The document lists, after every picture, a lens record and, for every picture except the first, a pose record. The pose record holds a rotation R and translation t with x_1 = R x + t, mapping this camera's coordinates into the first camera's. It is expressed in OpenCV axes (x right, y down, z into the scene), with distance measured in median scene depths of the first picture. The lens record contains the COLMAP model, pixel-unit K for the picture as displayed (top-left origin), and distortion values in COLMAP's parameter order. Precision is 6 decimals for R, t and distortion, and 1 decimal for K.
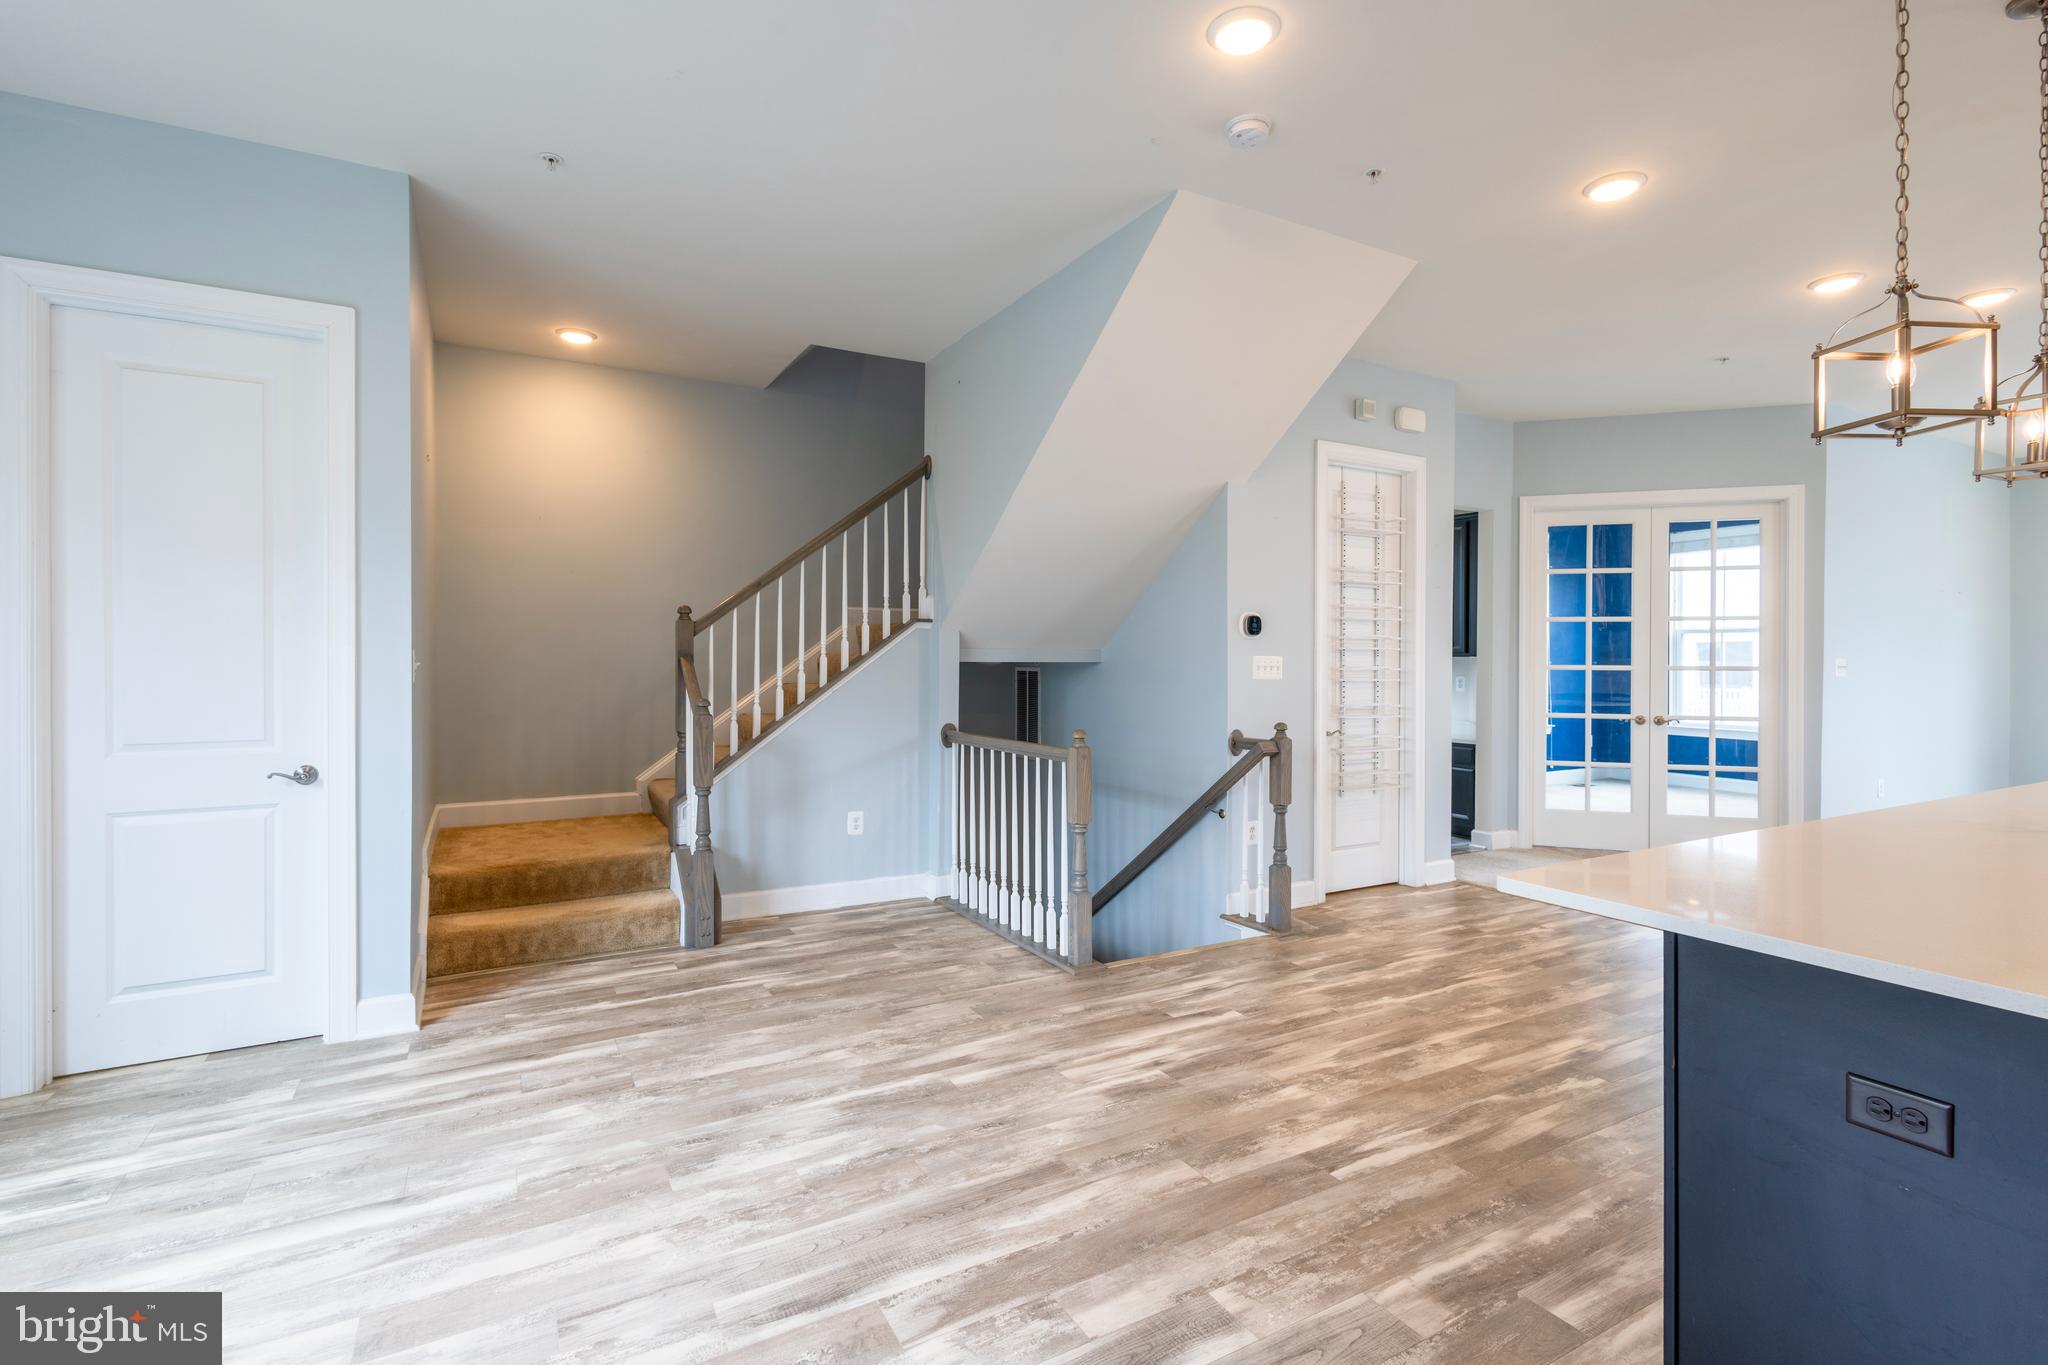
lens RADIAL K [[944.5, 0, 1017.5], [0, 944.5, 664.5], [0, 0, 1]] dist [0.006717, -0.000488]
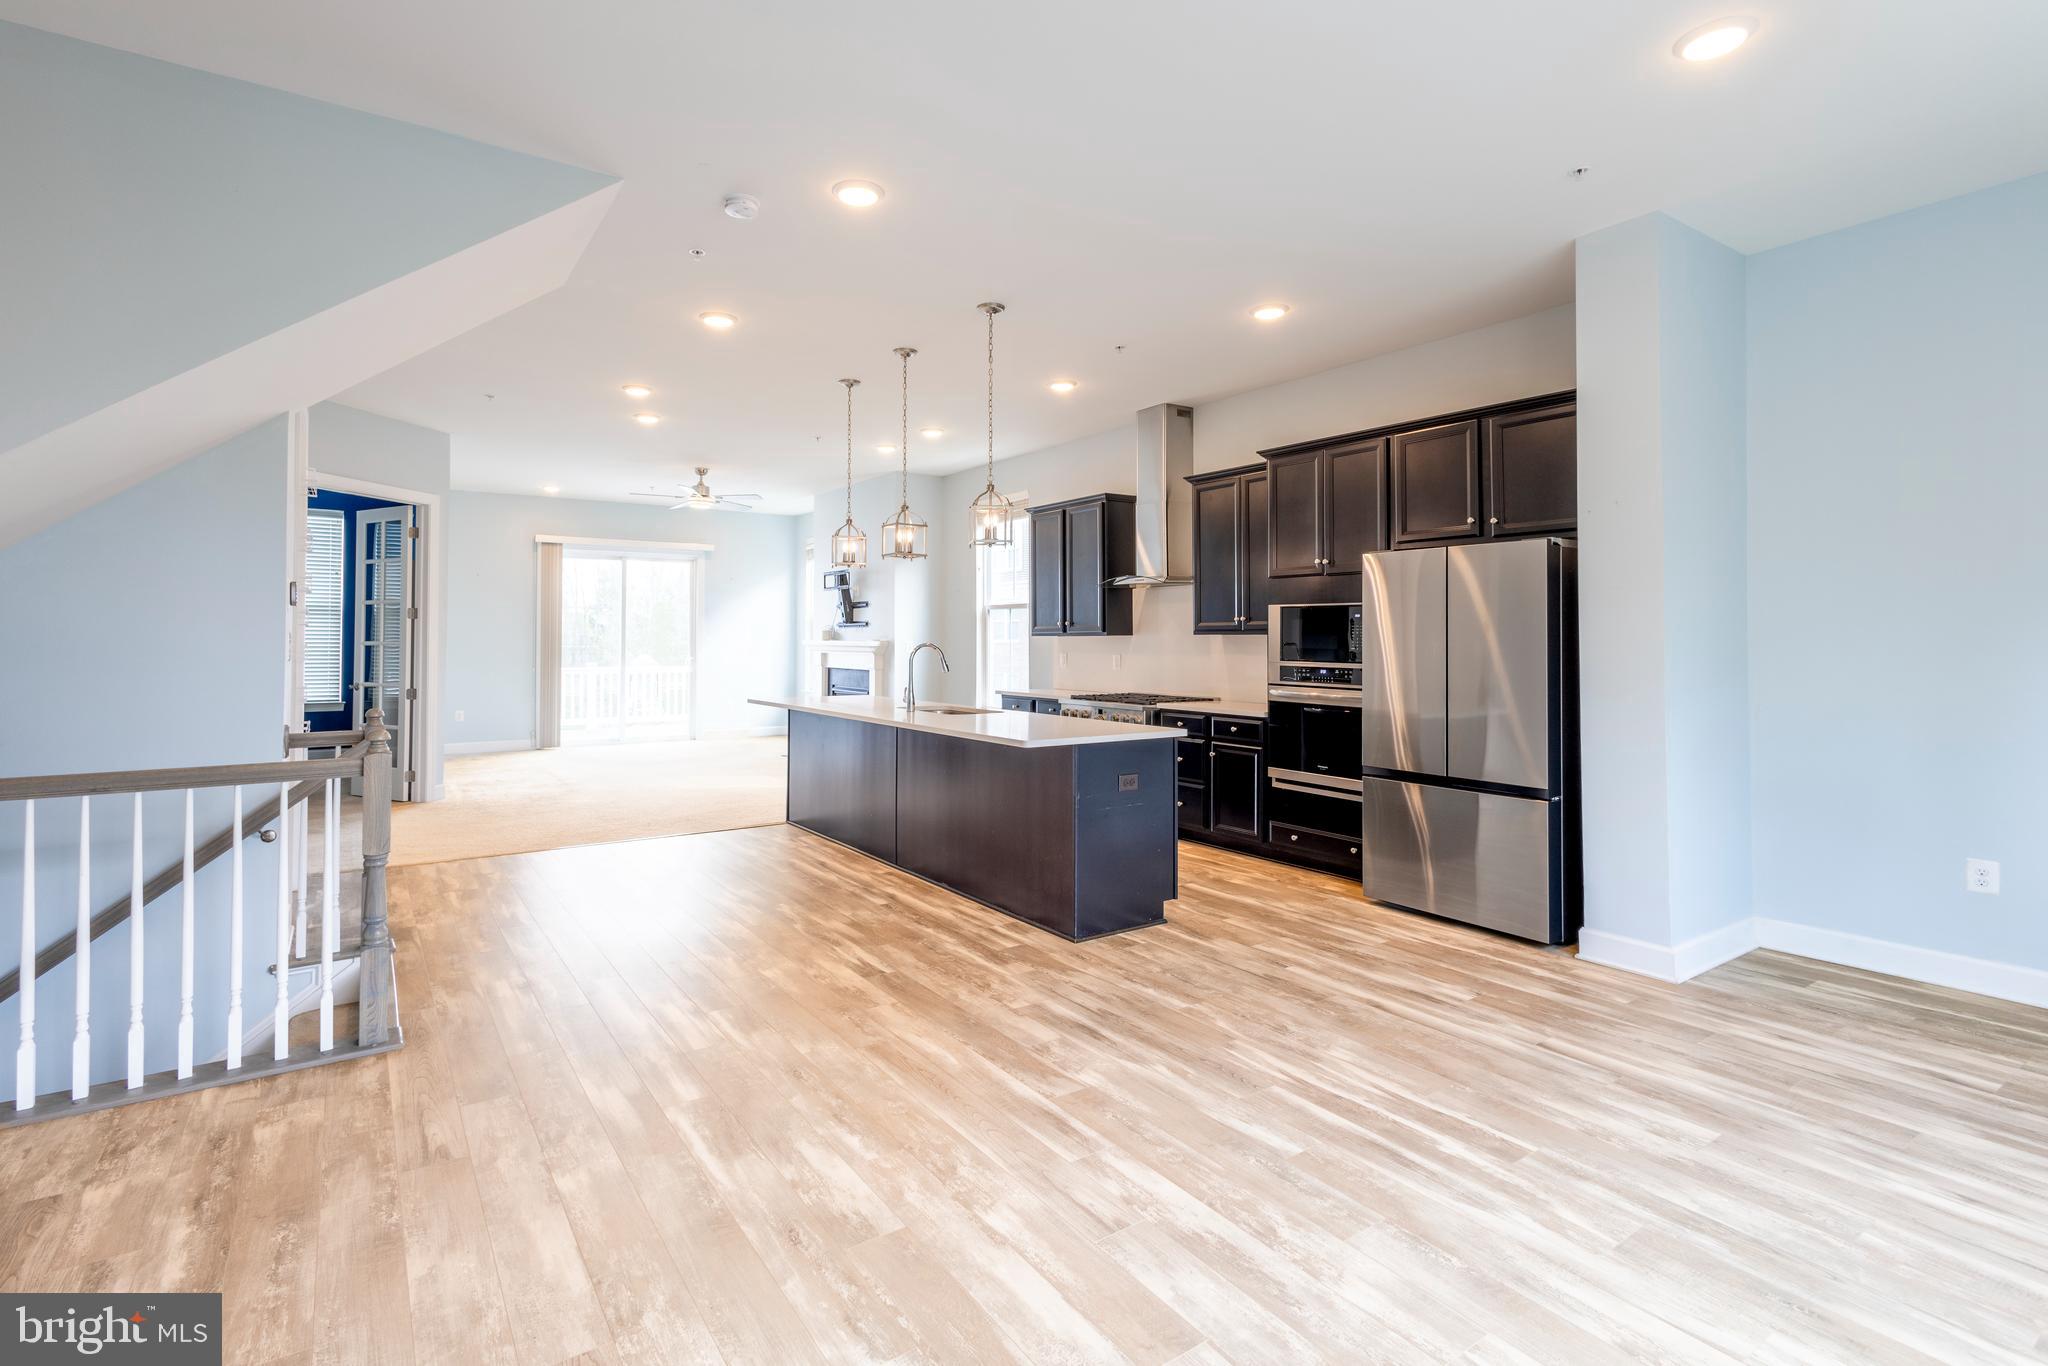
lens RADIAL K [[975.1, 0, 994.7], [0, 975.1, 621.4], [0, 0, 1]] dist [0.002314, 0.000158]
pose [[-0.088075, 0.015950, 0.995986, -0.850273], [0.002643, 0.999872, -0.015778, -0.003316], [-0.996110, 0.001243, -0.088106, 0.649063]]
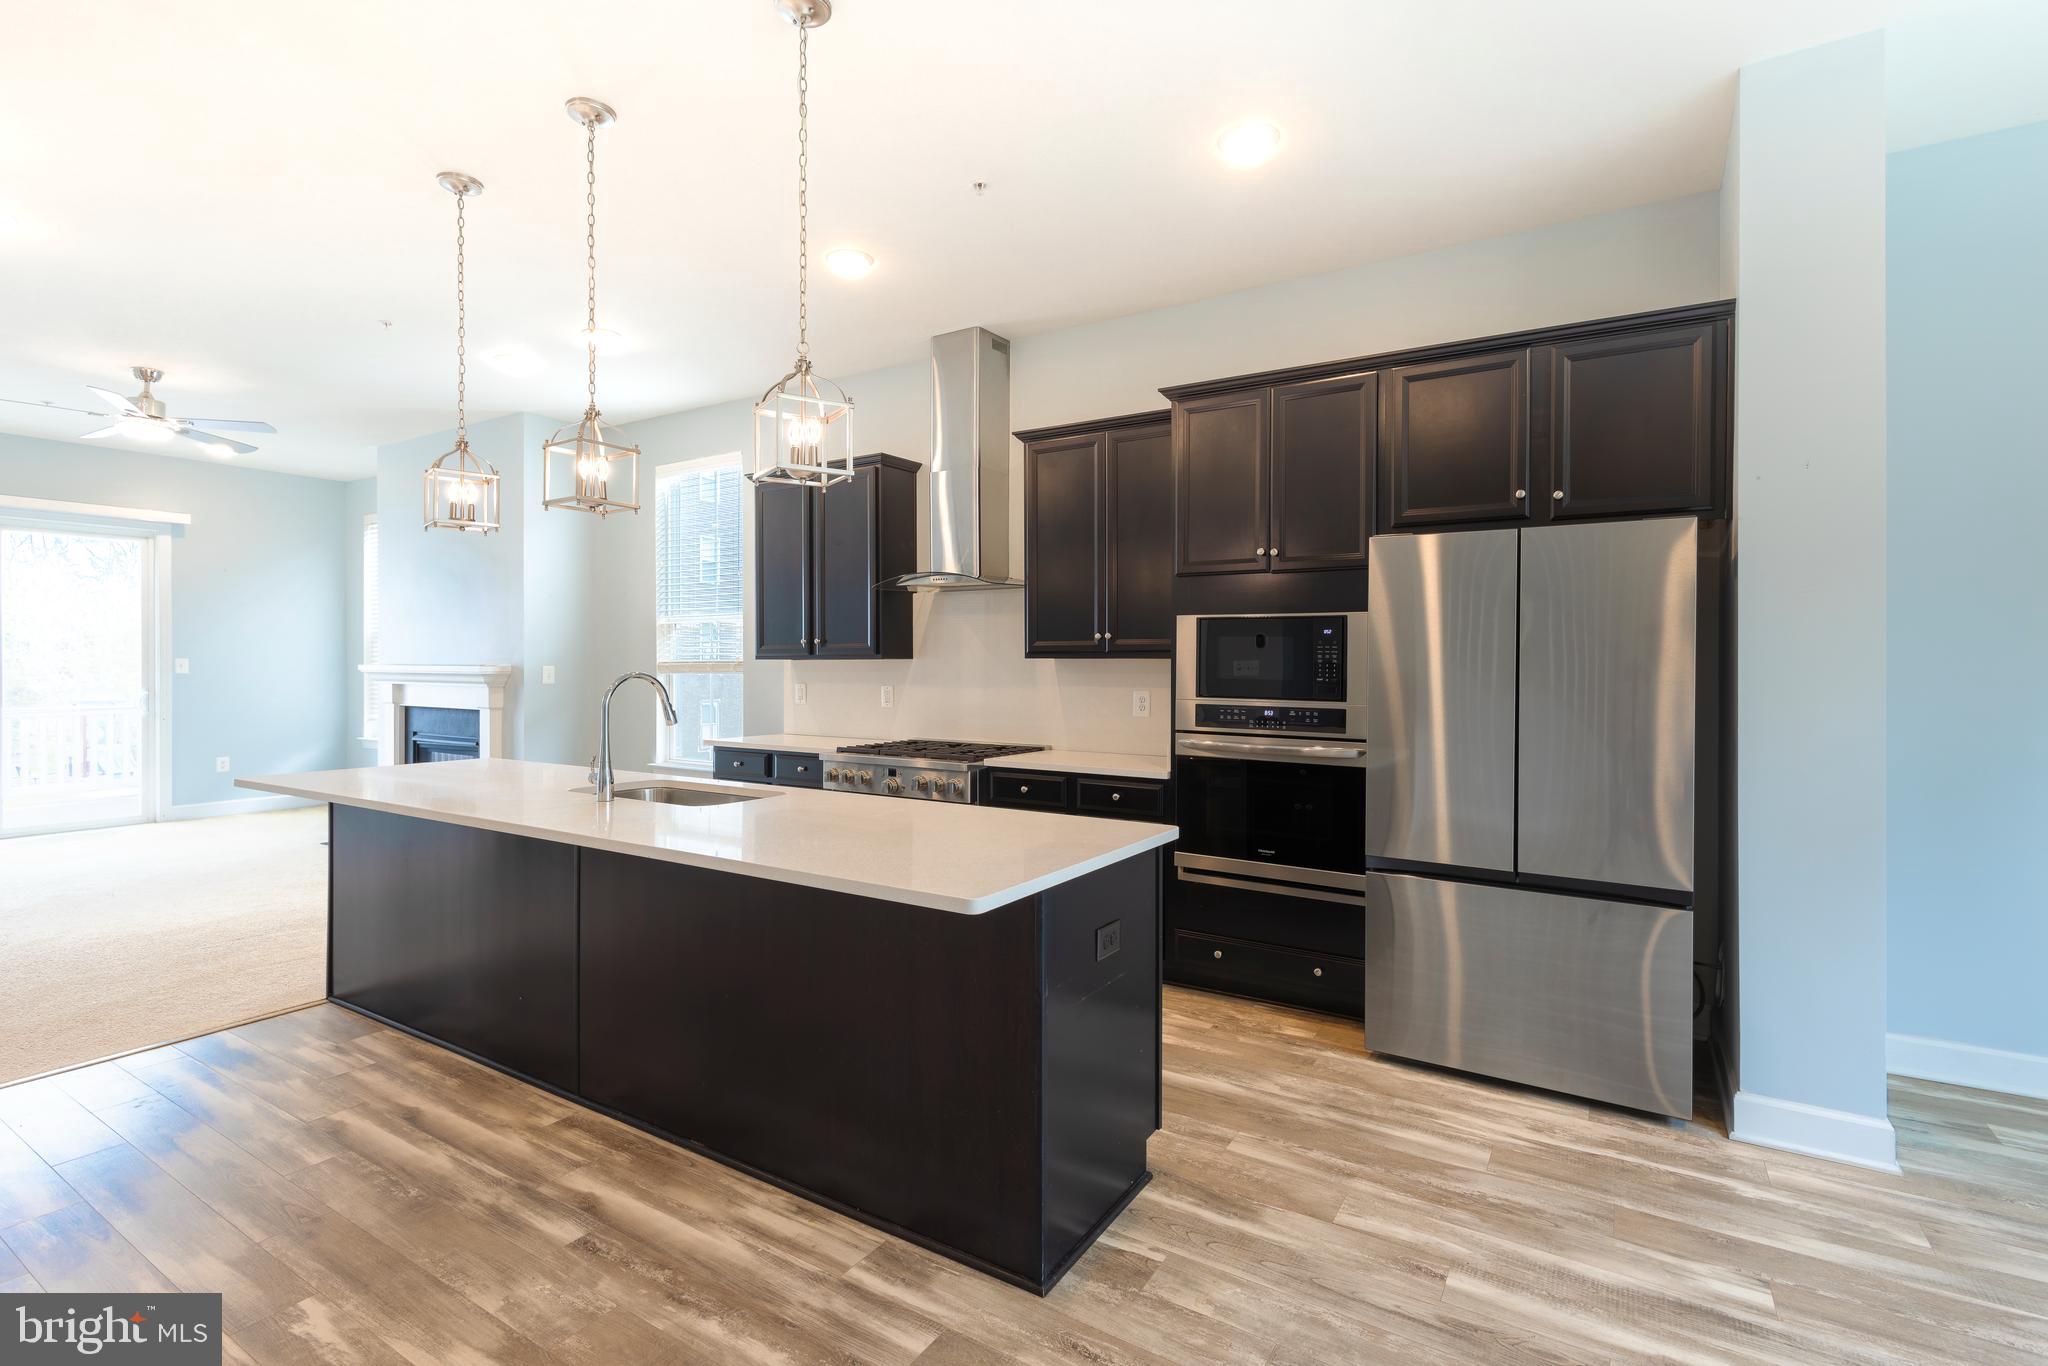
lens RADIAL K [[955.9, 0, 1022.9], [0, 955.9, 668.0], [0, 0, 1]] dist [0.004937, -0.000152]
pose [[-0.482187, -0.009074, 0.876021, -0.170302], [0.000284, 0.999945, 0.010514, -0.006434], [-0.876068, 0.005318, -0.482158, 0.725809]]
